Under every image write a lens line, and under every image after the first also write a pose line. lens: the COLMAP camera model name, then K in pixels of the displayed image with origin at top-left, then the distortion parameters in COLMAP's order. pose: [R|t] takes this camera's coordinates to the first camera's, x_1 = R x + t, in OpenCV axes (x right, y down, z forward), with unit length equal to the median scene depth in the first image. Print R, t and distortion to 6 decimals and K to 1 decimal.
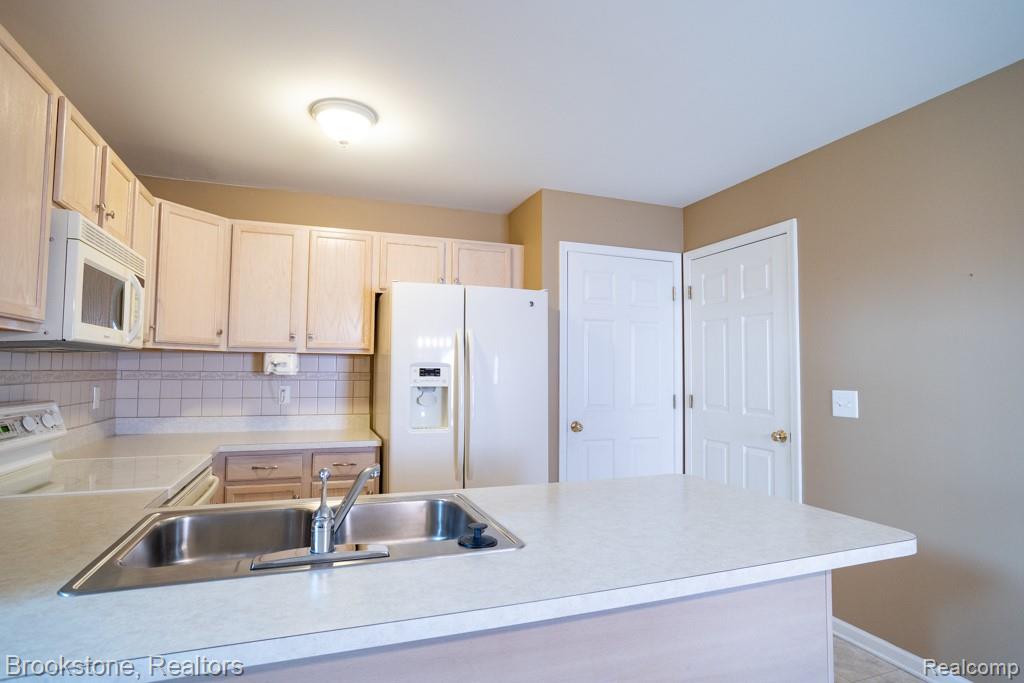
lens RADIAL K [[538.2, 0, 512.0], [0, 538.2, 341.5], [0, 0, 1]] dist [-0.062873, 0.048219]
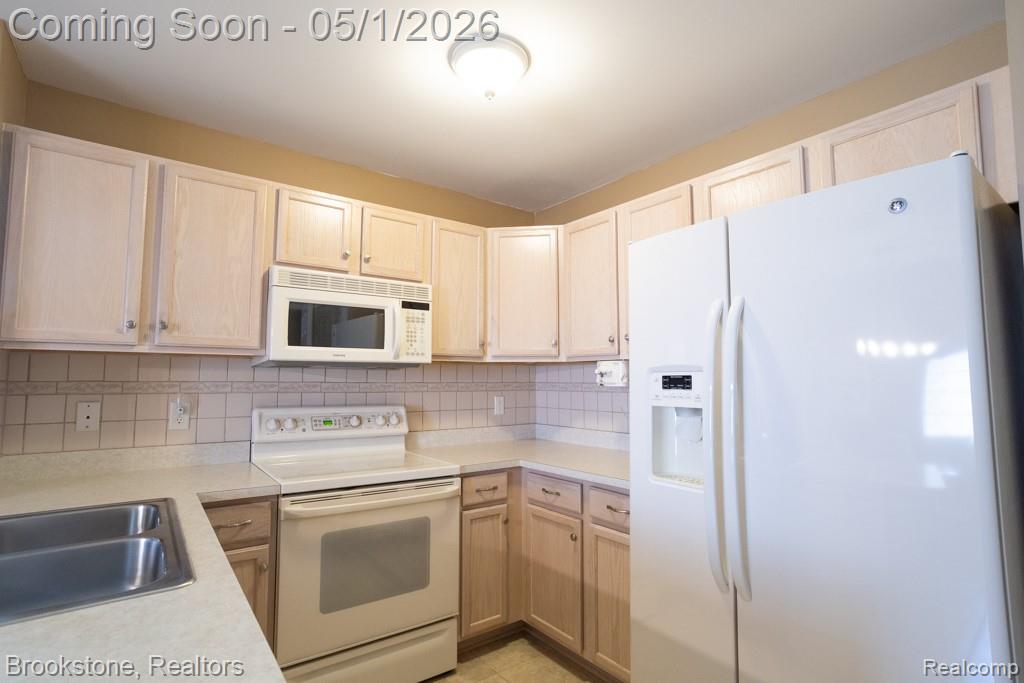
lens RADIAL K [[503.6, 0, 512.0], [0, 503.6, 341.5], [0, 0, 1]] dist [-0.045632, 0.032282]
pose [[0.286778, -0.082036, -0.954478, 0.312431], [0.056523, 0.996040, -0.068626, 0.040139], [0.956328, -0.034269, 0.290279, 0.667380]]
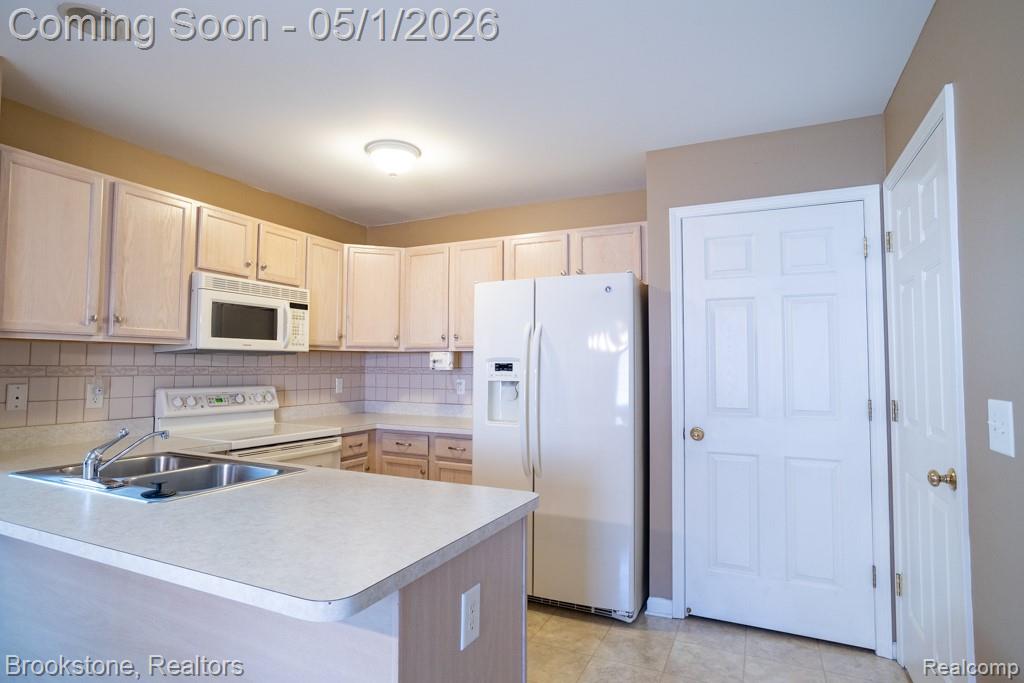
lens RADIAL K [[538.2, 0, 512.0], [0, 538.2, 341.5], [0, 0, 1]] dist [-0.062873, 0.048219]
pose [[0.701039, -0.037863, -0.712117, 0.587104], [0.042919, 0.999019, -0.010867, 0.019938], [0.711830, -0.022945, 0.701977, 0.285406]]
